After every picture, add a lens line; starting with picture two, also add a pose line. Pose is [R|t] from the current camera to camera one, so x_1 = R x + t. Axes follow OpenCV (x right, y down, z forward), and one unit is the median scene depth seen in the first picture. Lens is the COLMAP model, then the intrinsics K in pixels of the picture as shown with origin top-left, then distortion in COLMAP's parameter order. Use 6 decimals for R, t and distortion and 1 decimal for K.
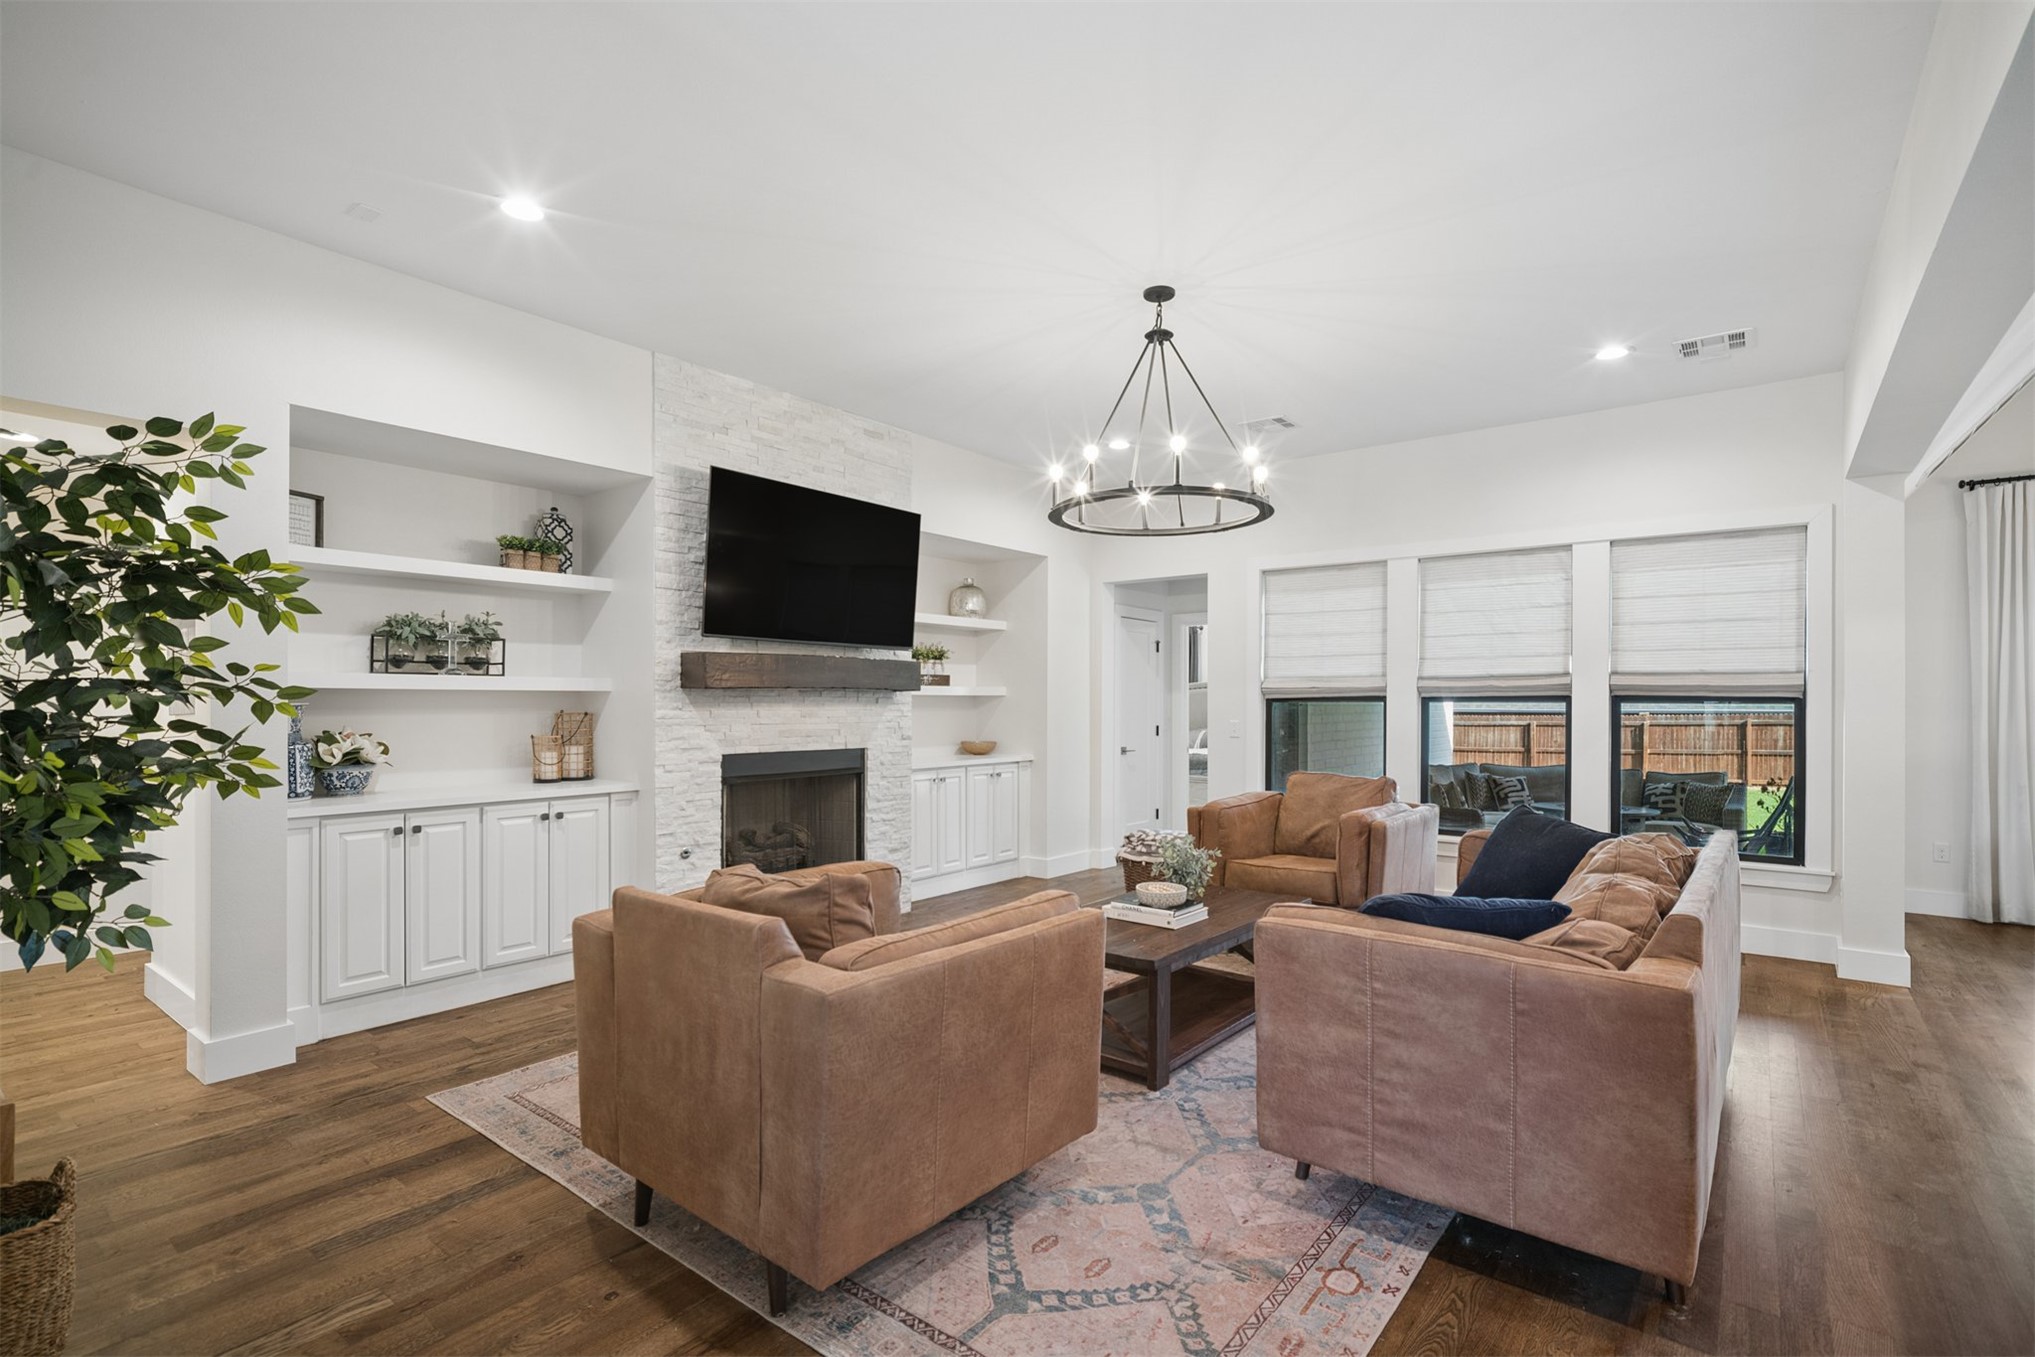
lens RADIAL K [[945.8, 0, 1043.6], [0, 945.8, 706.6], [0, 0, 1]] dist [-0.011946, 0.008592]
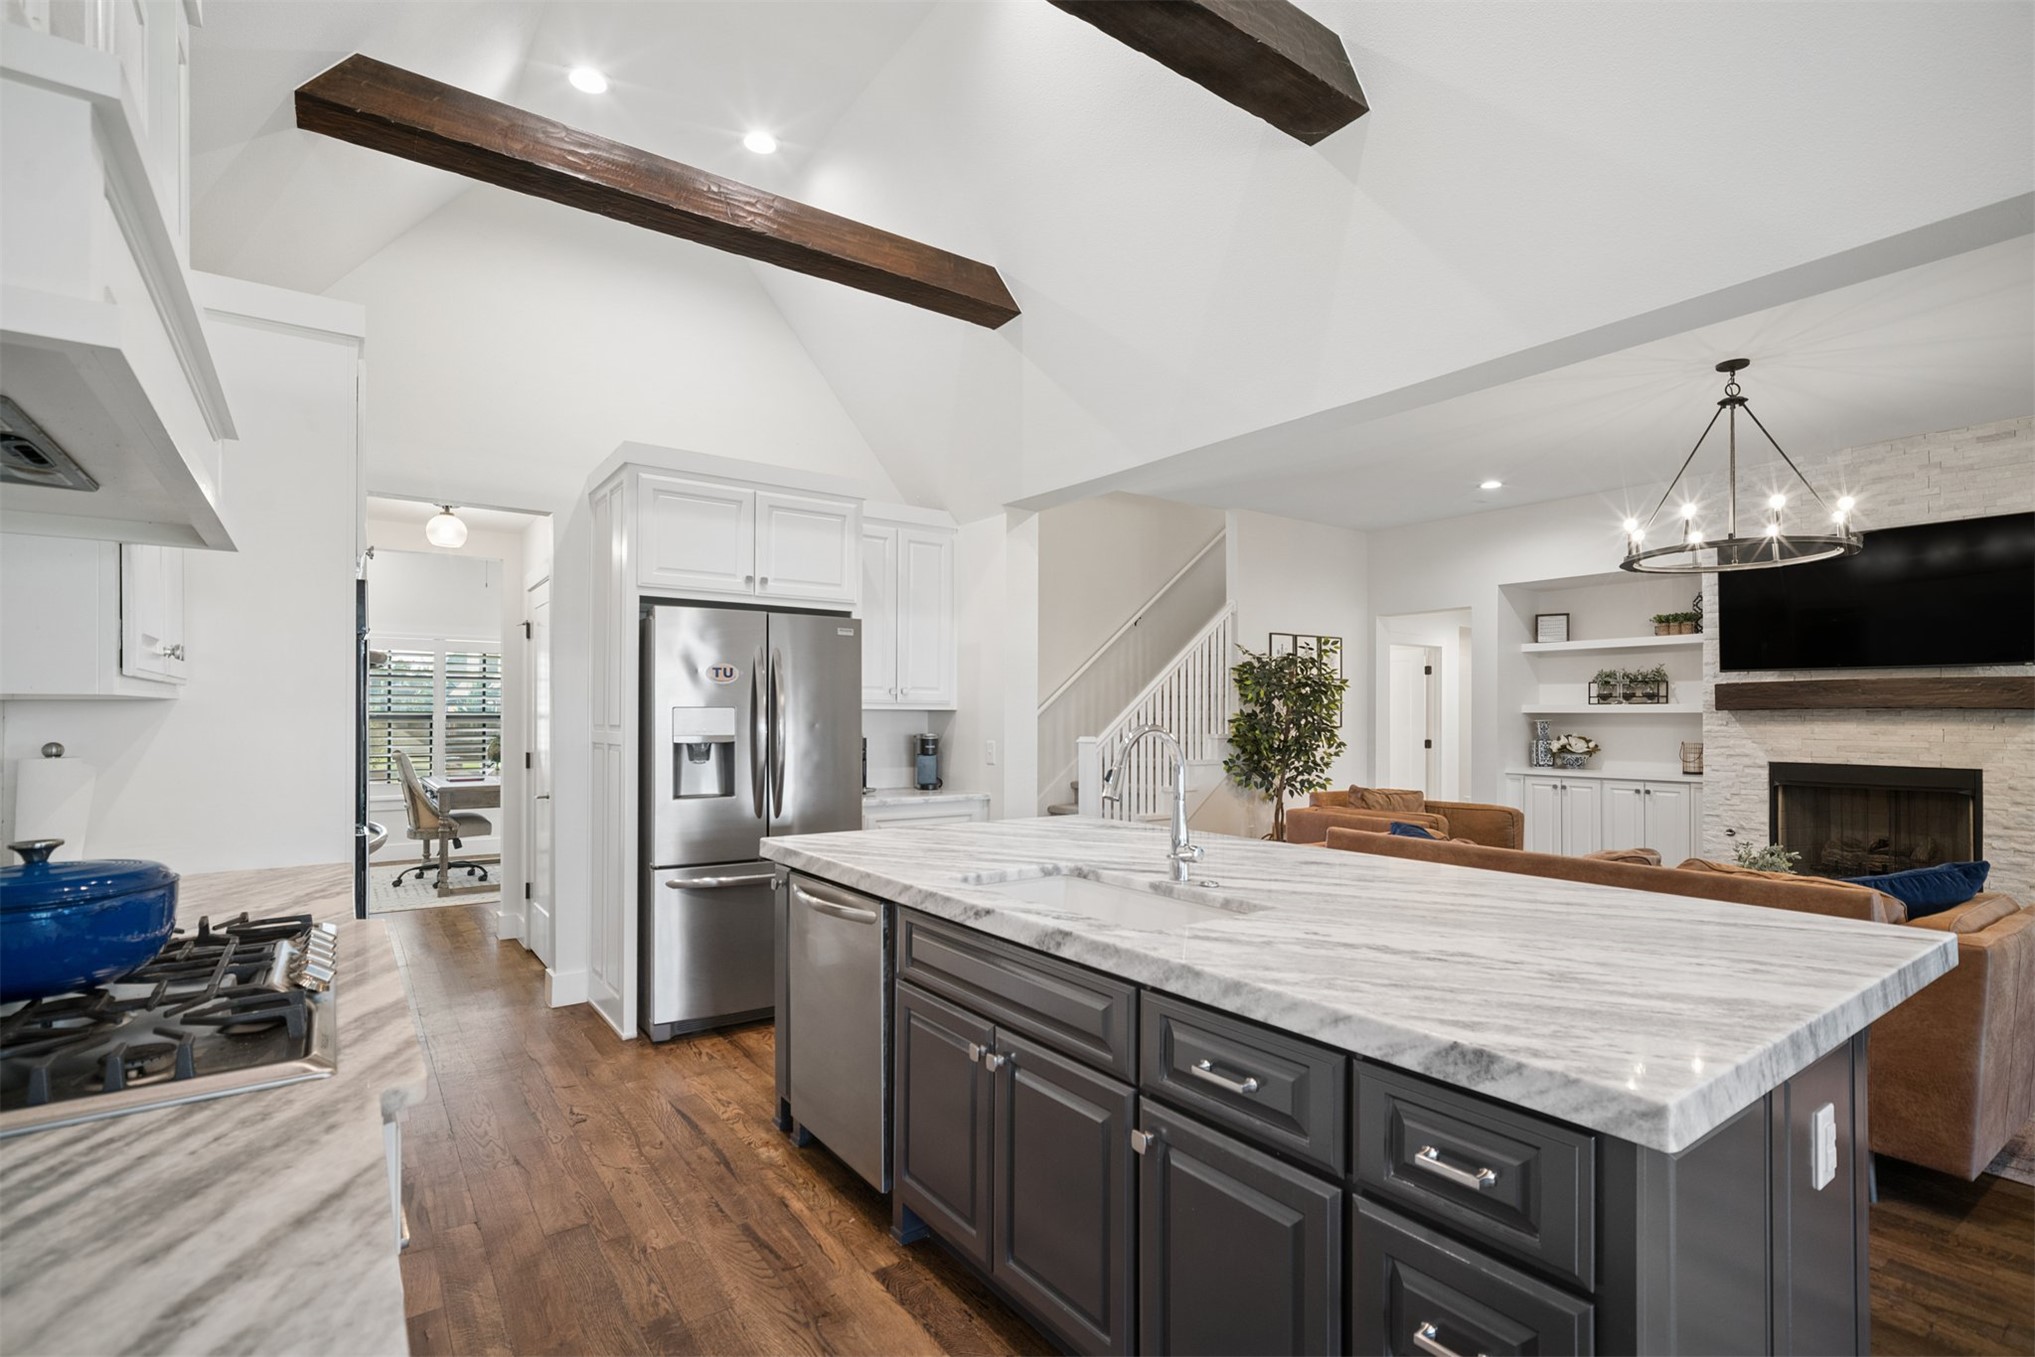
lens RADIAL K [[945.8, 0, 1020.2], [0, 945.8, 710.3], [0, 0, 1]] dist [-0.011946, 0.008592]
pose [[-0.290815, -0.008564, -0.956741, 1.025665], [-0.008309, 0.999945, -0.006425, -0.001796], [0.956743, 0.006081, -0.290870, 0.353583]]
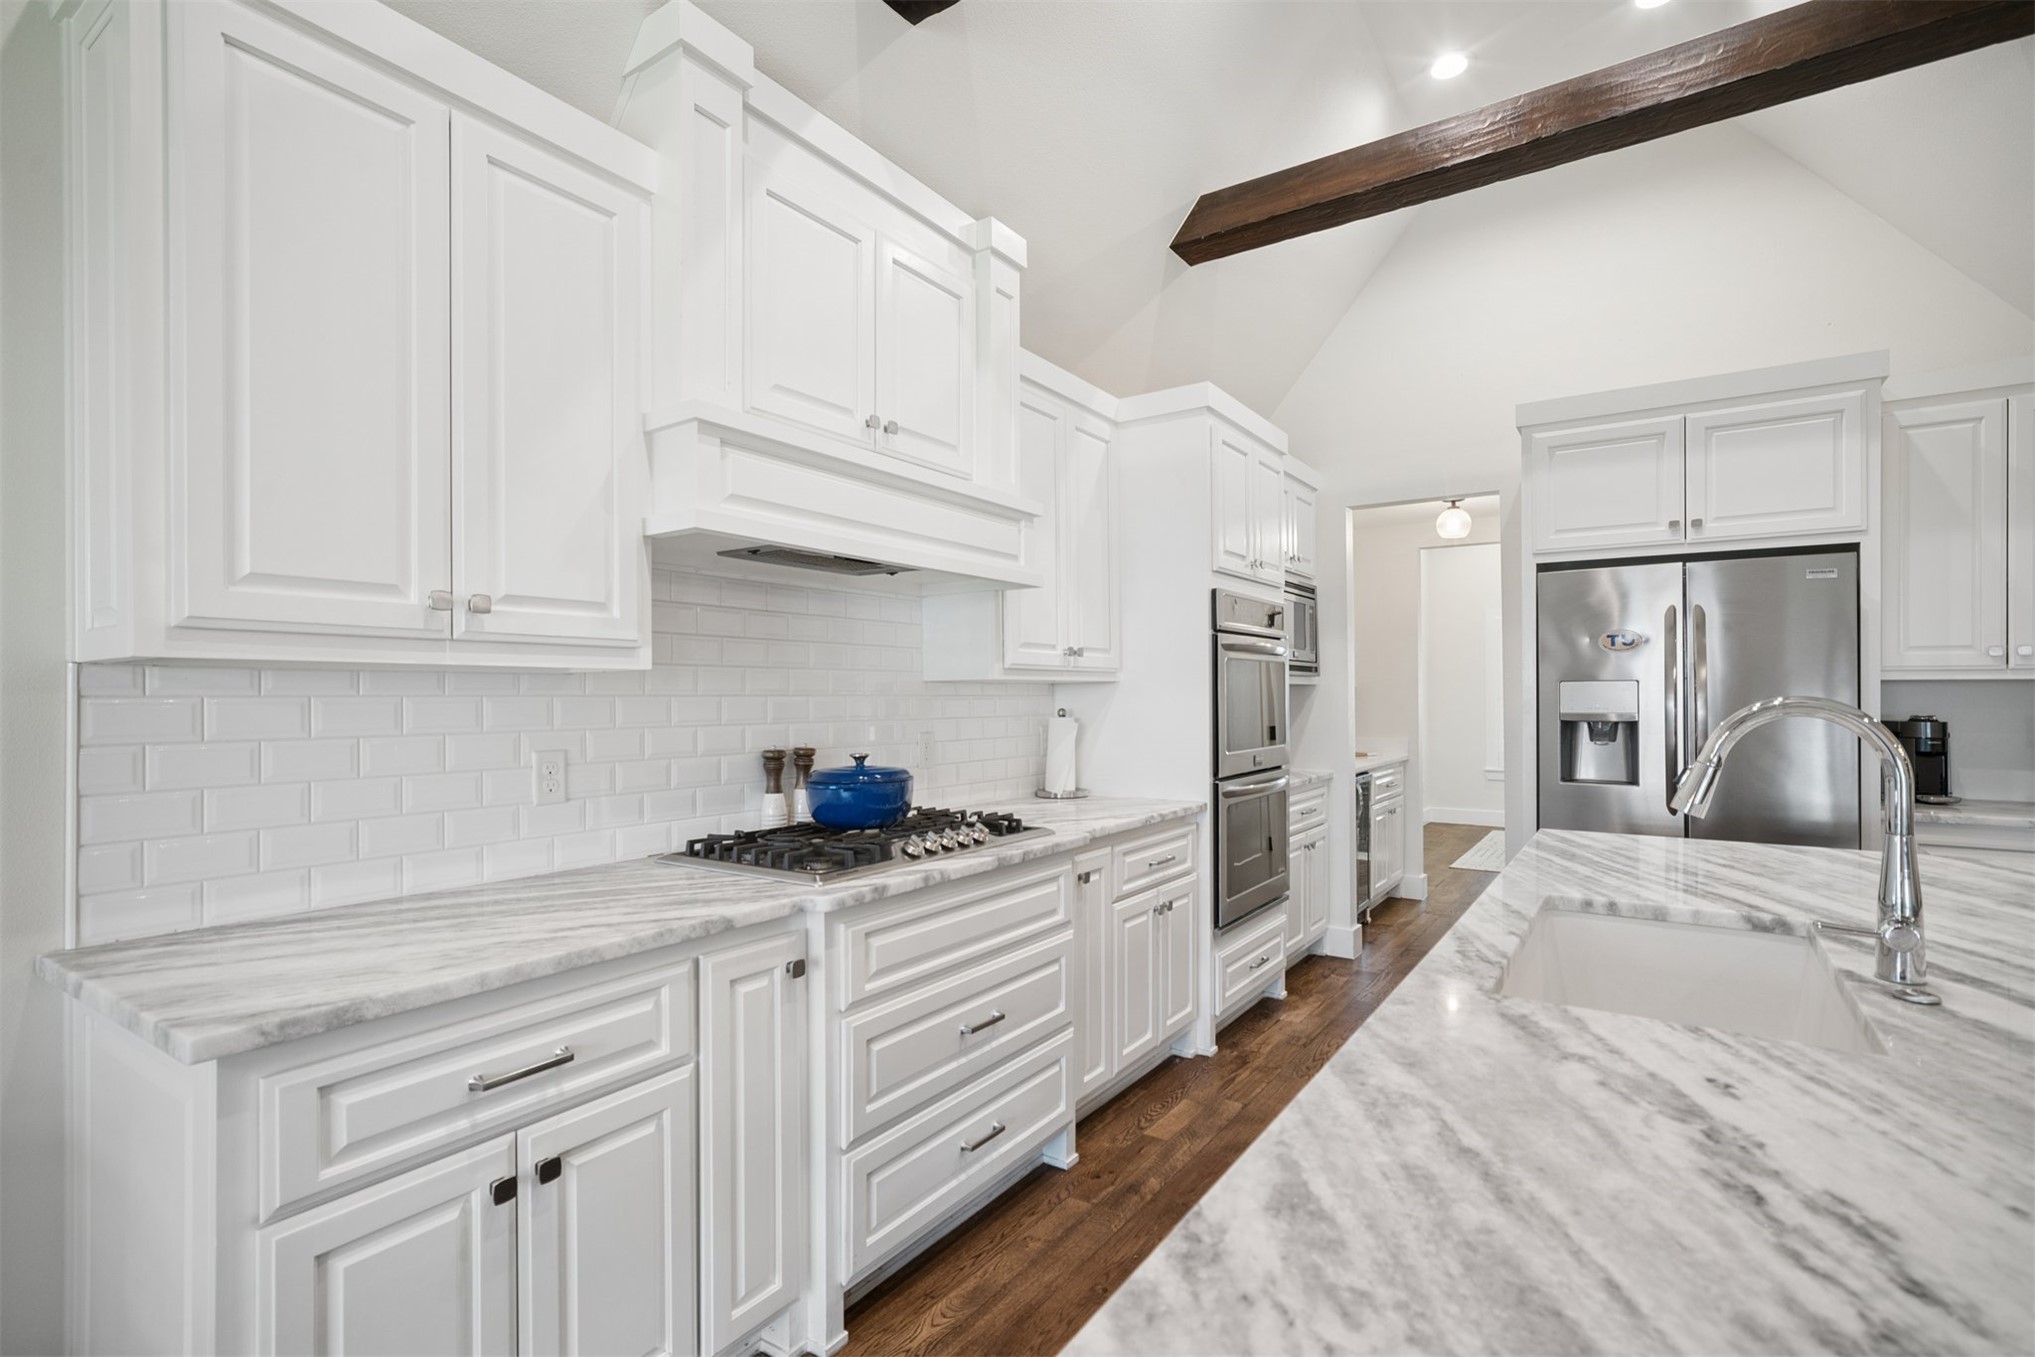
lens RADIAL K [[945.8, 0, 1044.5], [0, 945.8, 695.1], [0, 0, 1]] dist [-0.011946, 0.008592]
pose [[-0.997971, -0.000730, -0.063661, 0.823220], [-0.001103, 0.999982, 0.005820, -0.000452], [0.063656, 0.005879, -0.997955, 0.517478]]
